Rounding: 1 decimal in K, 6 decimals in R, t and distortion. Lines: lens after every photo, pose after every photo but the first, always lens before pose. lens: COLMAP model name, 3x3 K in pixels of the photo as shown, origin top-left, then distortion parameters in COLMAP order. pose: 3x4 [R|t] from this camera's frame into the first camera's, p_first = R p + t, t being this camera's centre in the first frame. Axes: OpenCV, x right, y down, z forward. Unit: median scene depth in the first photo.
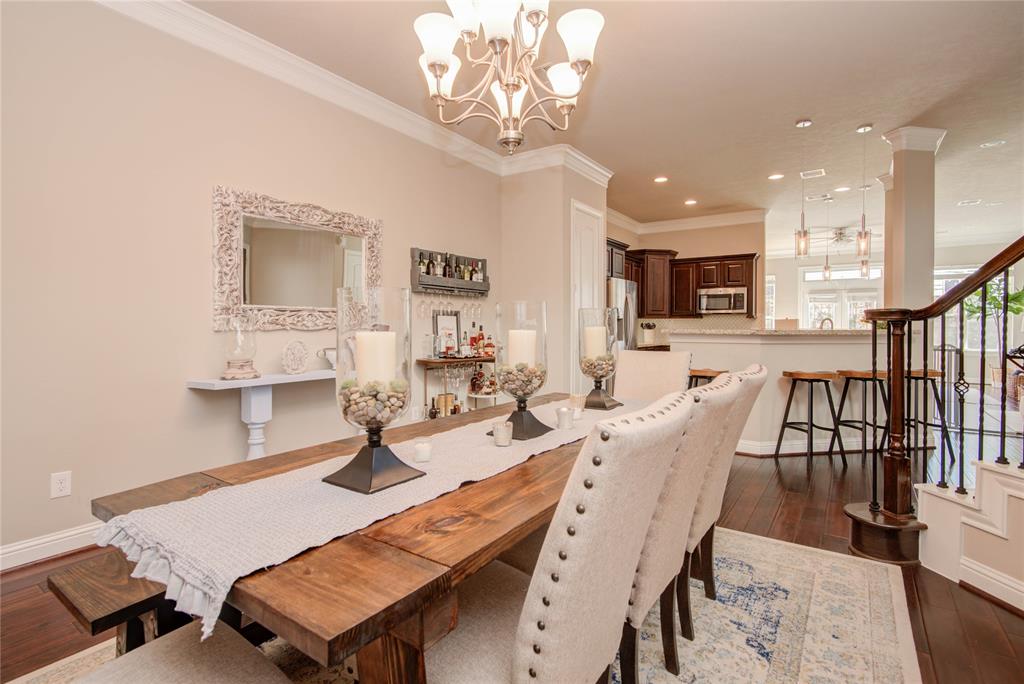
lens RADIAL K [[487.2, 0, 526.8], [0, 487.2, 341.0], [0, 0, 1]] dist [-0.000664, -0.000253]
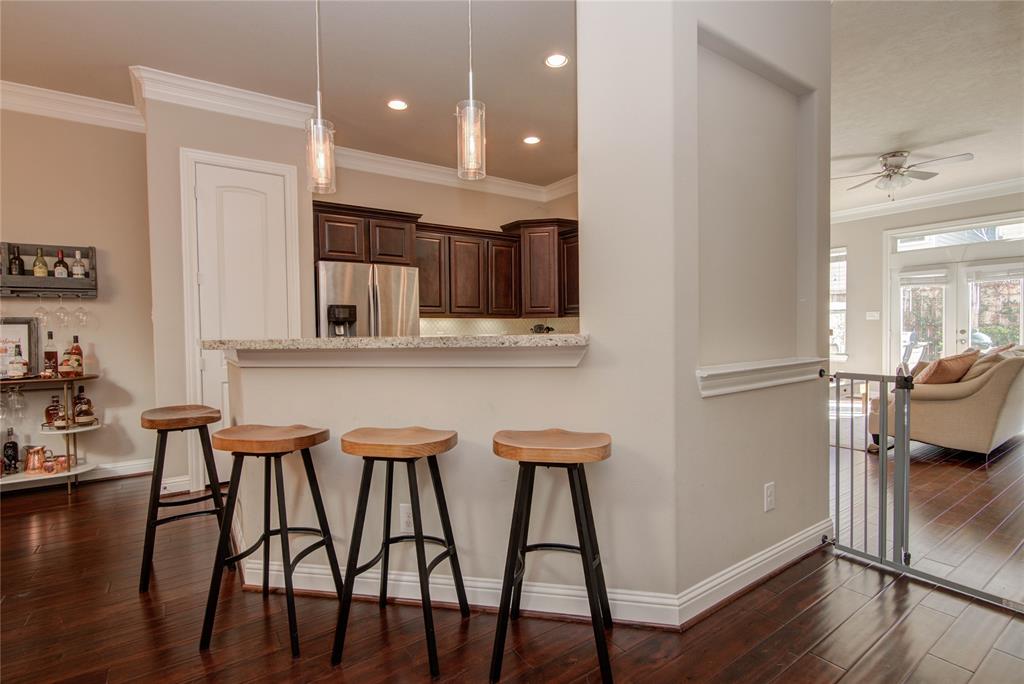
lens RADIAL K [[487.2, 0, 526.8], [0, 487.2, 341.0], [0, 0, 1]] dist [-0.000664, -0.000253]
pose [[0.935781, -0.006537, -0.352522, 0.679531], [0.005775, 0.999978, -0.003215, -0.015444], [0.352535, 0.000973, 0.935798, 0.458979]]
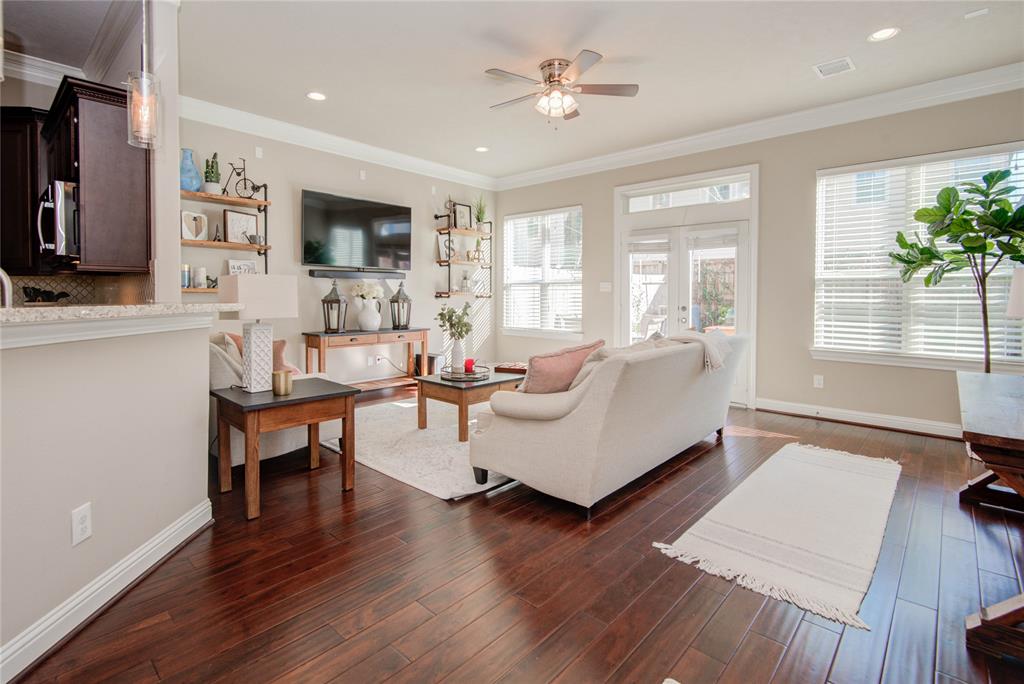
lens RADIAL K [[474.9, 0, 508.1], [0, 474.9, 310.9], [0, 0, 1]] dist [-0.004269, -0.000638]
pose [[0.987414, 0.010562, -0.157802, 1.045801], [-0.009944, 0.999939, 0.004704, -0.031587], [0.157842, -0.003076, 0.987460, 0.909918]]
